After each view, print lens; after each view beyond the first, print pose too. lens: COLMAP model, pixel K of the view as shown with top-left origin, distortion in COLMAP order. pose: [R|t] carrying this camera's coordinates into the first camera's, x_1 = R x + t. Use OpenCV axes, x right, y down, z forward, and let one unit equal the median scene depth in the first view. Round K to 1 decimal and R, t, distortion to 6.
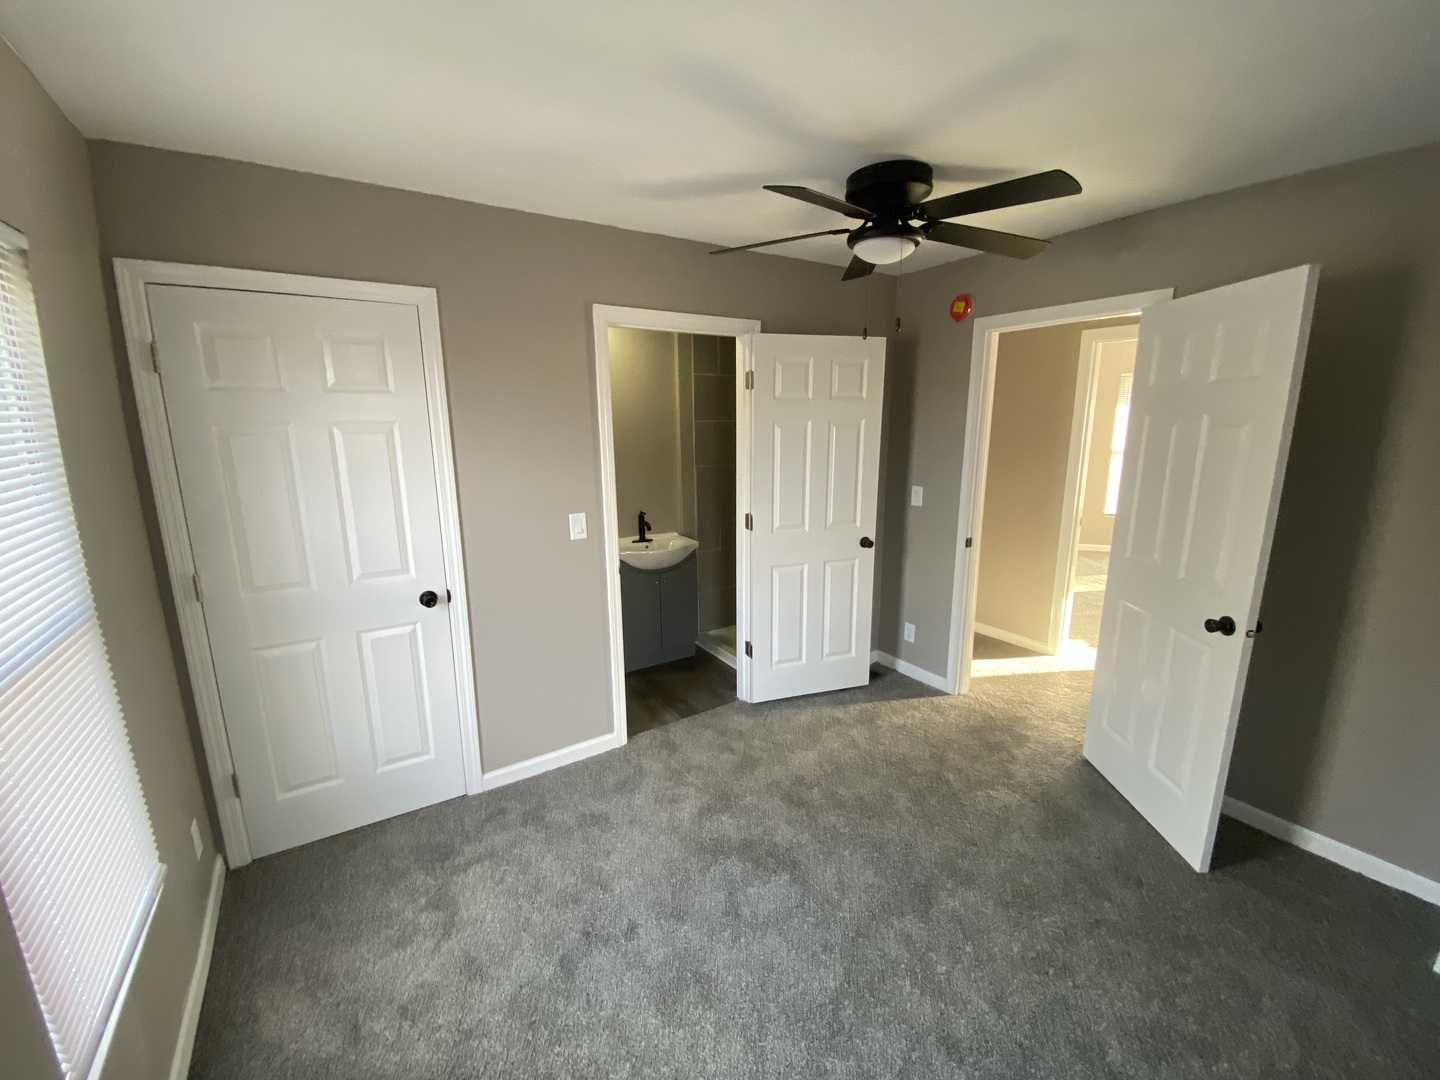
lens RADIAL K [[580.9, 0, 720.0], [0, 580.9, 540.0], [0, 0, 1]] dist [0.019637, -0.018632]
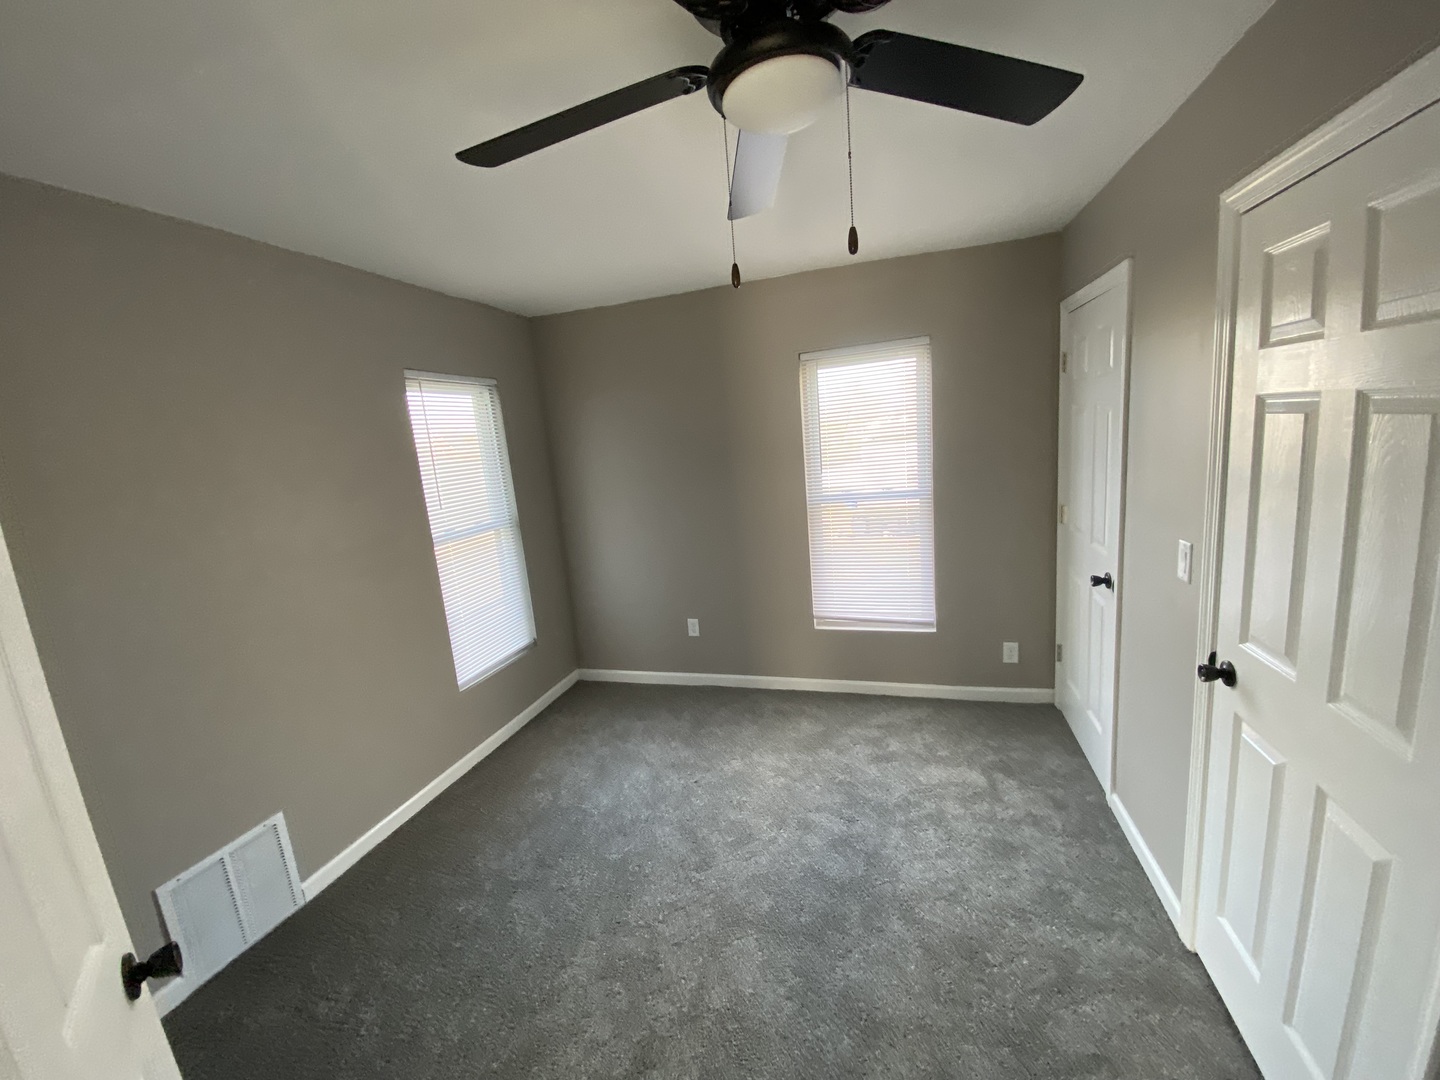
lens RADIAL K [[580.9, 0, 720.0], [0, 580.9, 540.0], [0, 0, 1]] dist [0.019637, -0.018632]
pose [[-0.763571, 0.177838, -0.620752, 0.651327], [-0.042694, 0.945319, 0.323339, -0.275856], [0.644311, 0.273395, -0.714226, 1.342485]]
